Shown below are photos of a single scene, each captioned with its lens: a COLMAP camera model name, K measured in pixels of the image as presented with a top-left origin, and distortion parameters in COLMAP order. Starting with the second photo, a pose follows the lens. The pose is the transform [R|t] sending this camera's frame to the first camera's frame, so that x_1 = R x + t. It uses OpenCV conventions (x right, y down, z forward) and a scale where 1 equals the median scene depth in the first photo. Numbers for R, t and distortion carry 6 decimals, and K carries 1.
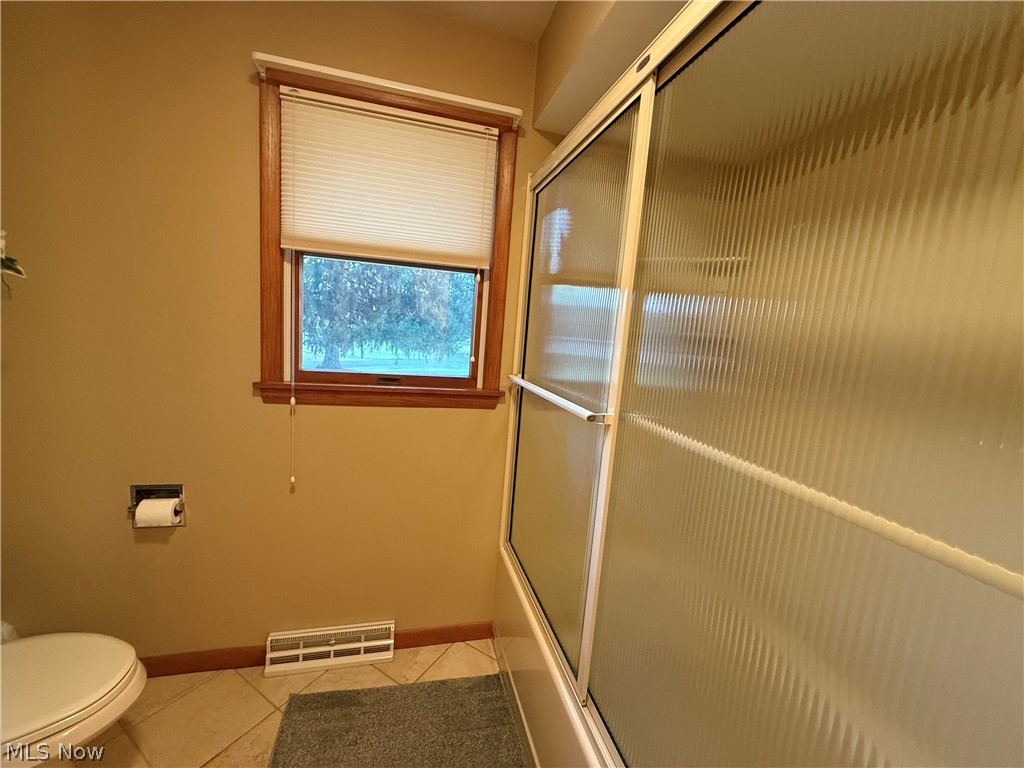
lens RADIAL K [[408.1, 0, 508.6], [0, 408.1, 385.2], [0, 0, 1]] dist [0.001498, -0.000437]
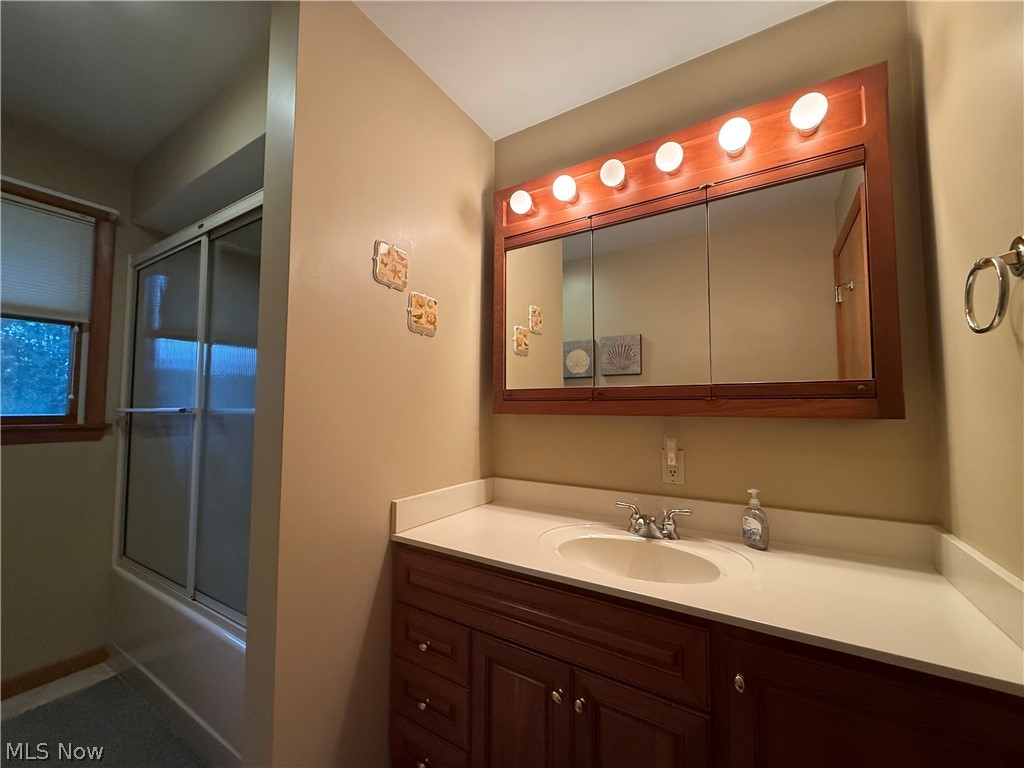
lens RADIAL K [[408.1, 0, 508.6], [0, 408.1, 385.2], [0, 0, 1]] dist [0.001498, -0.000437]
pose [[0.721867, -0.035742, 0.691108, 0.007564], [0.144697, 0.984387, -0.100227, 0.202806], [-0.676735, 0.172352, 0.715768, -0.689776]]
